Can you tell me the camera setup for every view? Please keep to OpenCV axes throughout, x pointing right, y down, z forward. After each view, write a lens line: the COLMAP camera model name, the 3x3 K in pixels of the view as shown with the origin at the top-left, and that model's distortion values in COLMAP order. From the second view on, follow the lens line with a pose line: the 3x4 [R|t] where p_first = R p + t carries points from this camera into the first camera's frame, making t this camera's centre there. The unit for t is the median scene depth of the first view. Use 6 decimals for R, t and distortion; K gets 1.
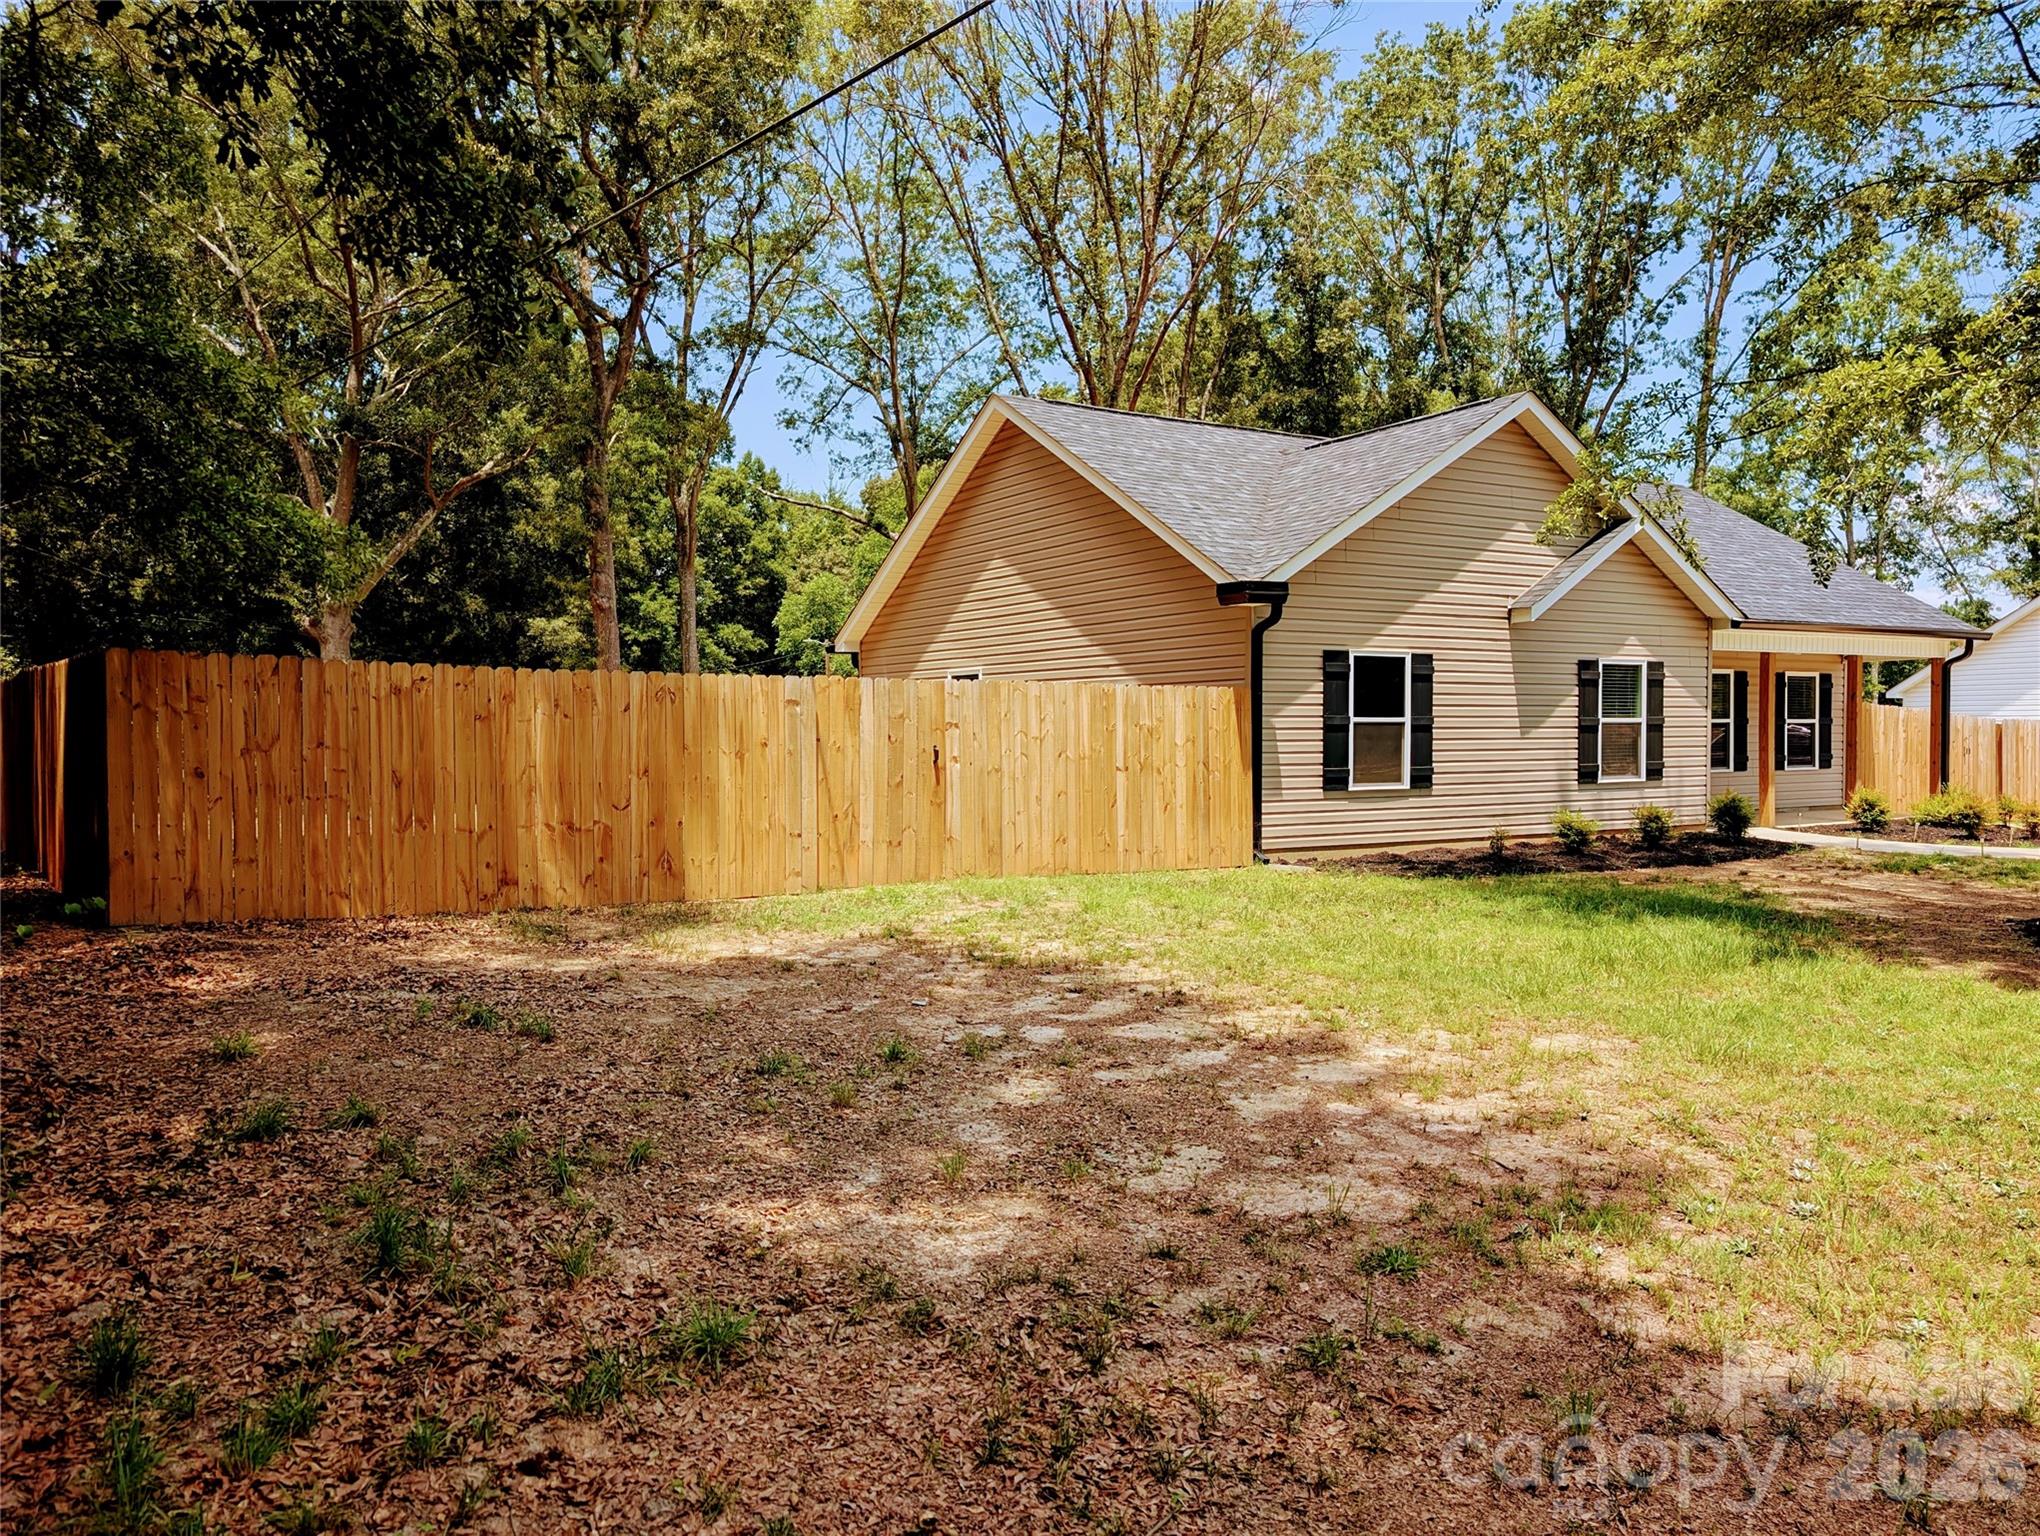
lens RADIAL K [[1507.2, 0, 1031.8], [0, 1507.2, 773.8], [0, 0, 1]] dist [0.028626, -0.010235]
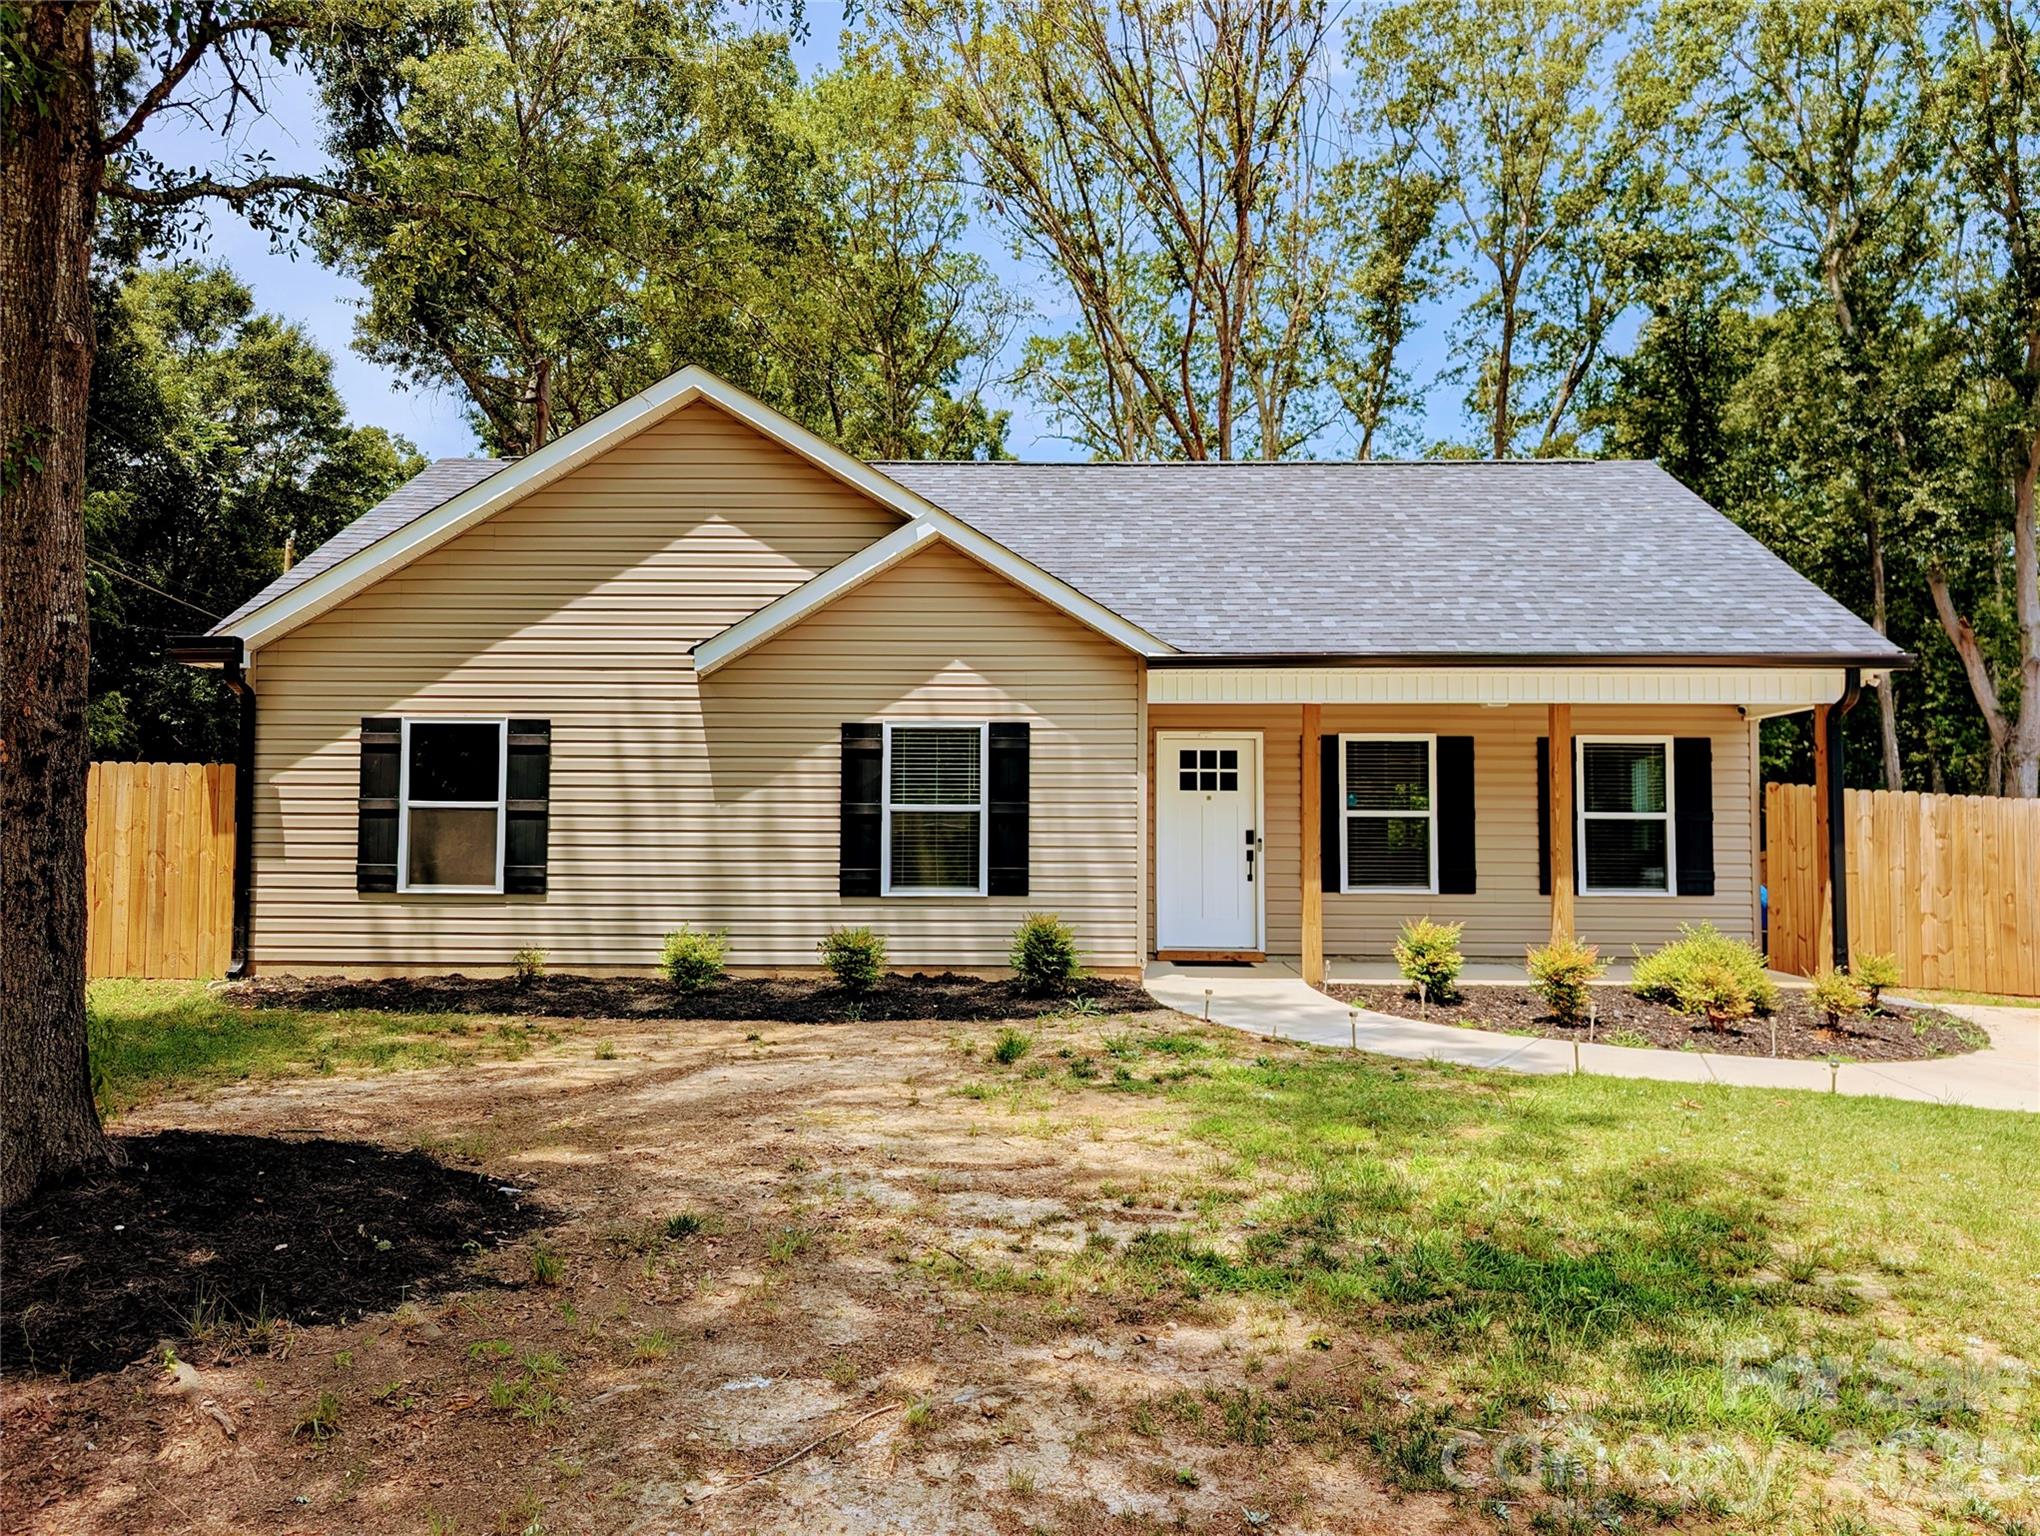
lens RADIAL K [[1507.2, 0, 1022.6], [0, 1507.2, 773.8], [0, 0, 1]] dist [0.028626, -0.010235]
pose [[0.840275, -0.011522, -0.542039, 0.803200], [-0.025577, 0.997819, -0.060861, -0.009988], [0.541557, 0.065003, 0.838147, 0.440389]]
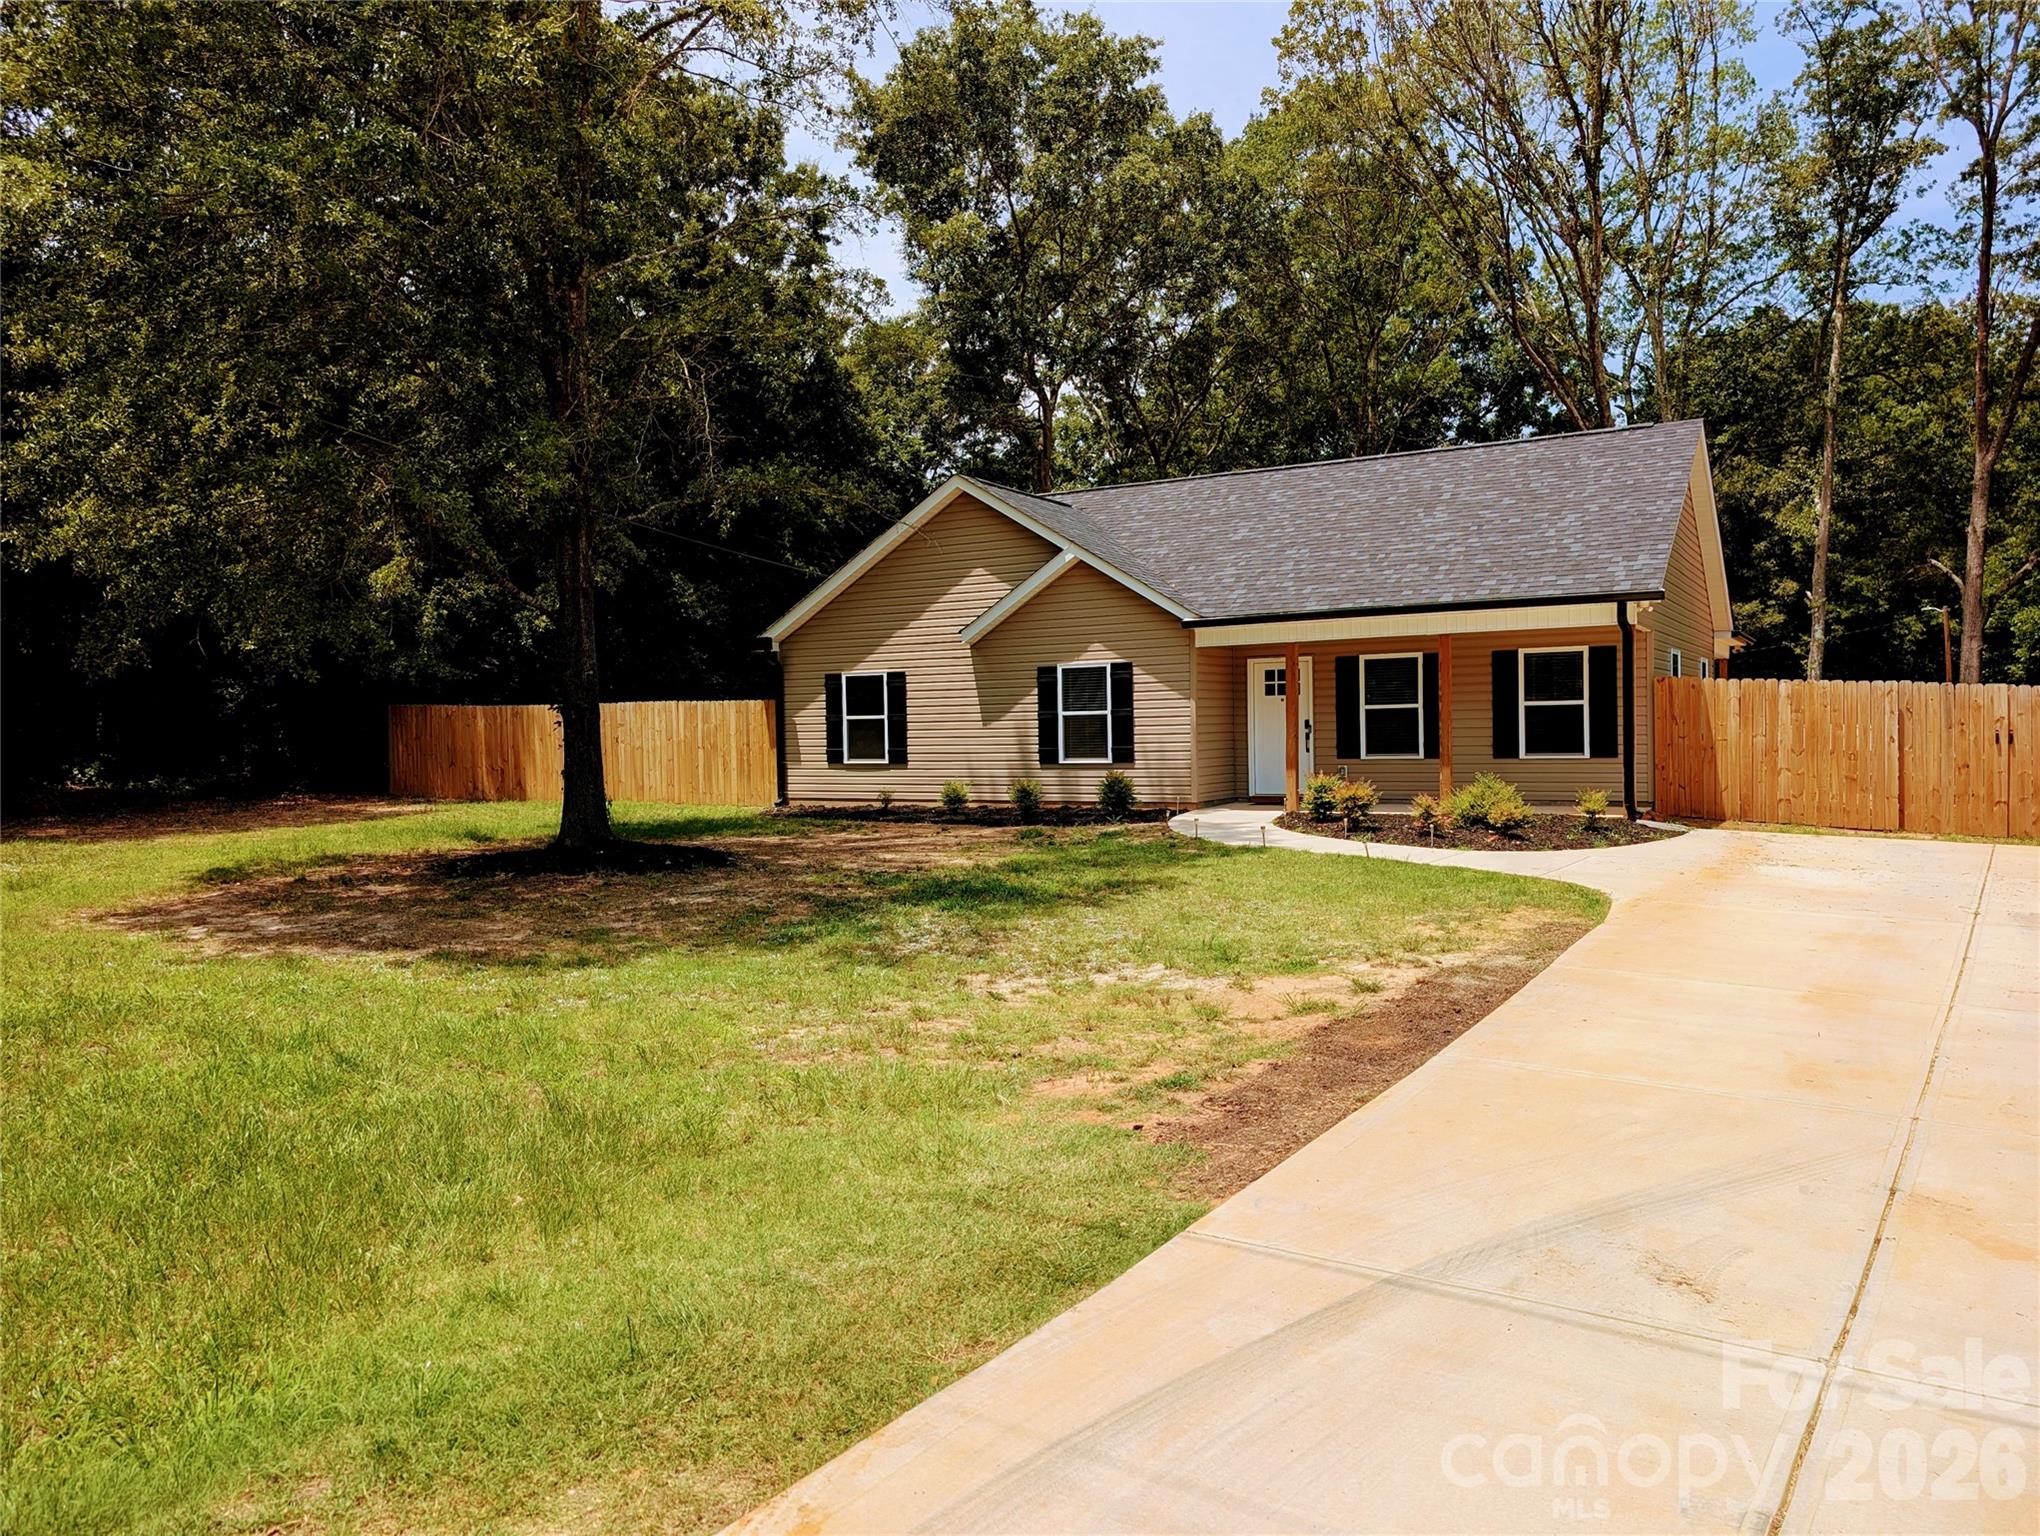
lens RADIAL K [[1507.2, 0, 1028.2], [0, 1507.2, 777.1], [0, 0, 1]] dist [0.028626, -0.010235]
pose [[0.454125, 0.028853, -0.890471, 1.467032], [-0.007426, 0.999563, 0.028600, -0.018096], [0.890907, -0.006376, 0.454141, 0.403491]]
